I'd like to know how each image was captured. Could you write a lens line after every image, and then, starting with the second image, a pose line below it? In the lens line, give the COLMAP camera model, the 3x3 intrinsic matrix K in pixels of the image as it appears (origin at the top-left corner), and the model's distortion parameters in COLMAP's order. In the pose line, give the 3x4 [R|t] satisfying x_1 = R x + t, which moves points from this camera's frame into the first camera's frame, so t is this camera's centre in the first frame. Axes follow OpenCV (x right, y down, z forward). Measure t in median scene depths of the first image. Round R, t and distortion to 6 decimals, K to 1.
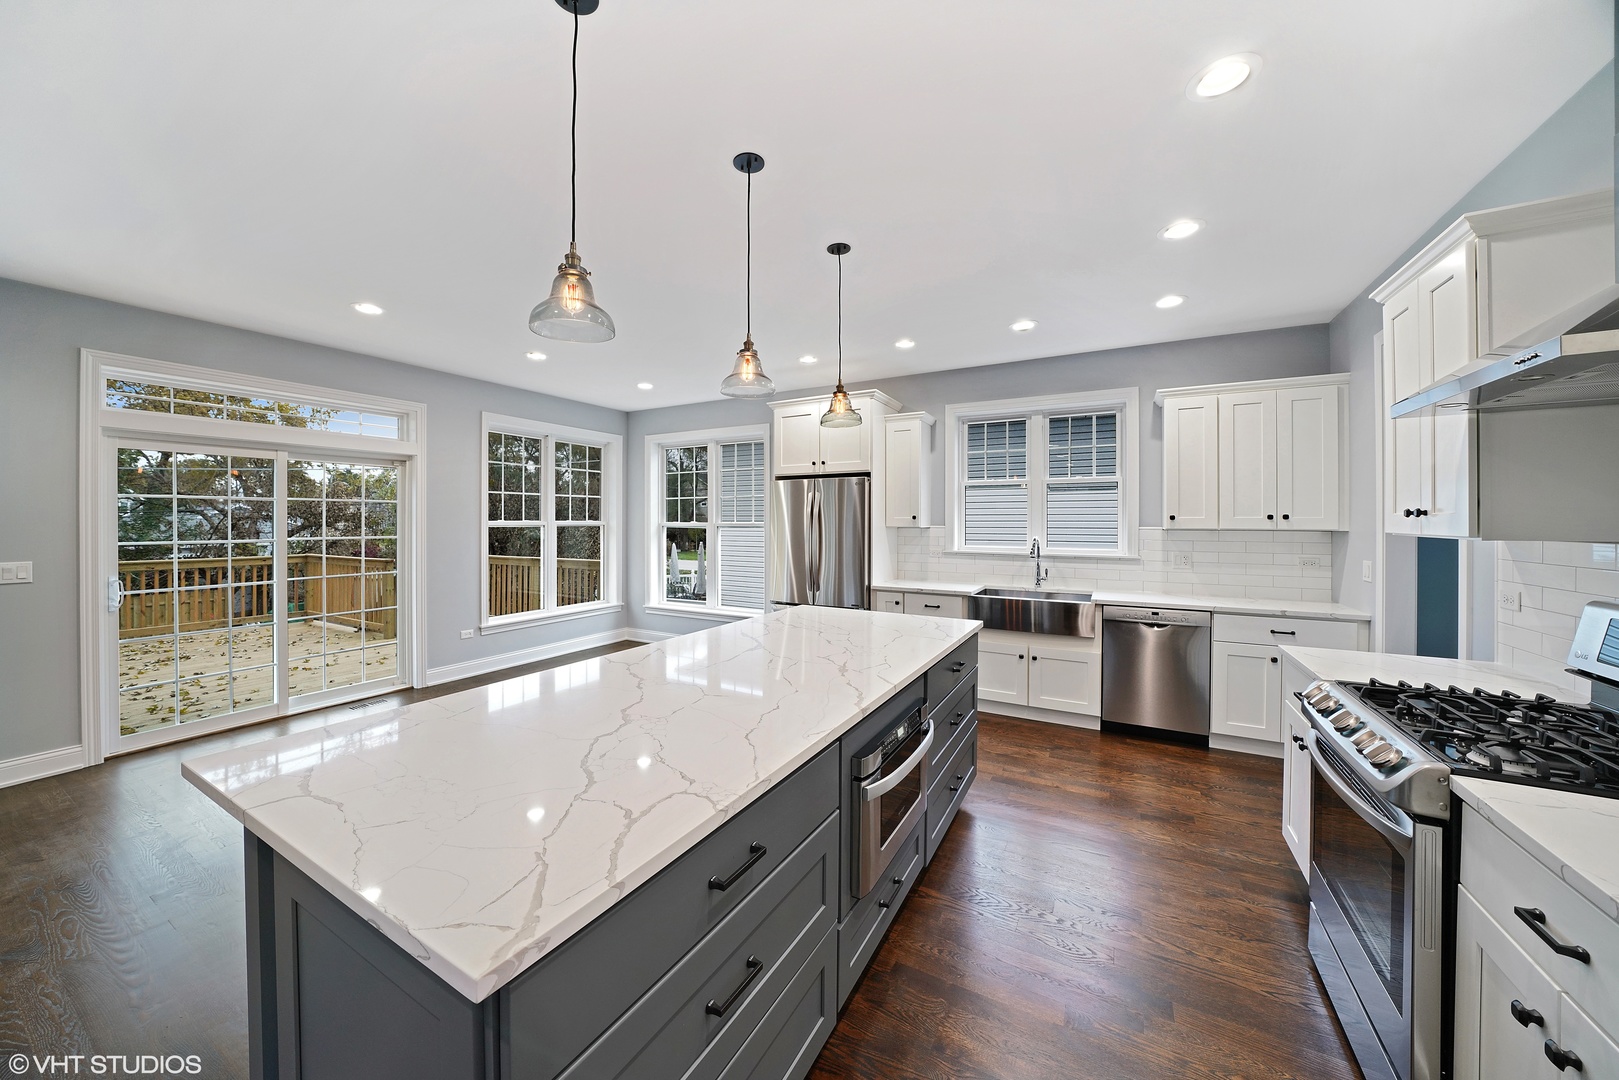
lens RADIAL K [[557.7, 0, 808.8], [0, 557.7, 524.3], [0, 0, 1]] dist [-0.018839, 0.000031]
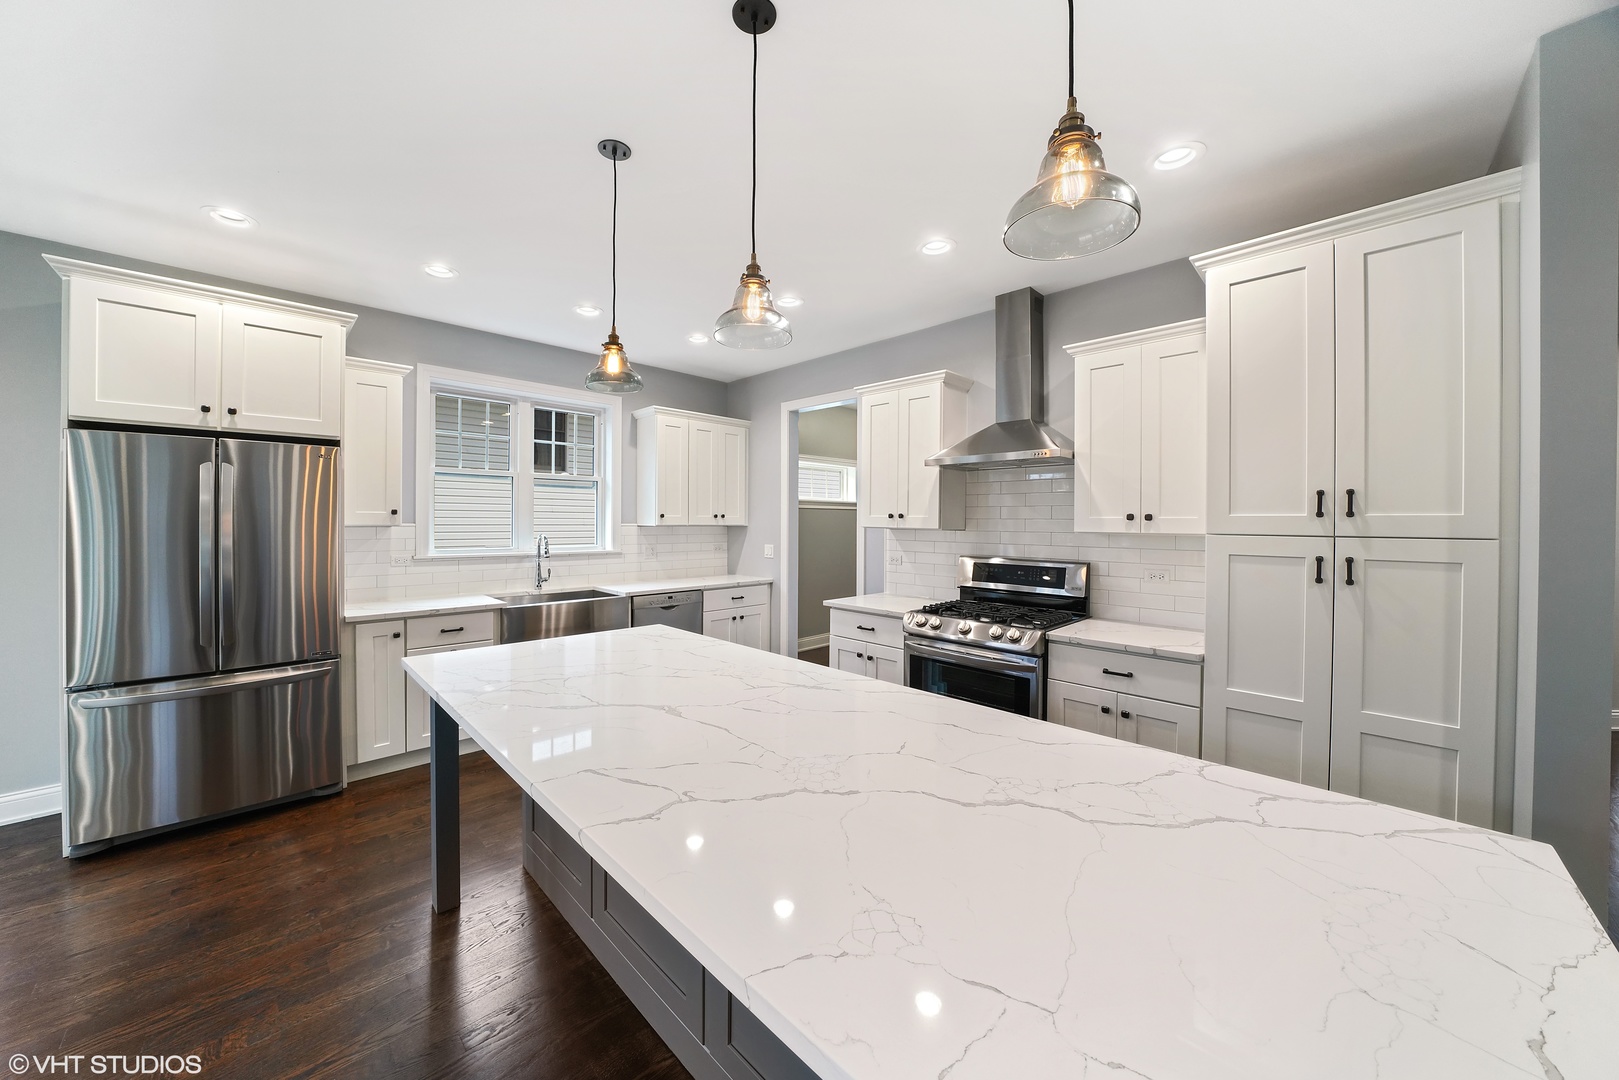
lens RADIAL K [[557.7, 0, 774.6], [0, 557.7, 525.7], [0, 0, 1]] dist [-0.018839, 0.000031]
pose [[0.307530, -0.009084, 0.951495, -0.371639], [-0.000602, 0.999952, 0.009741, -0.002658], [-0.951538, -0.003569, 0.307509, 0.364411]]
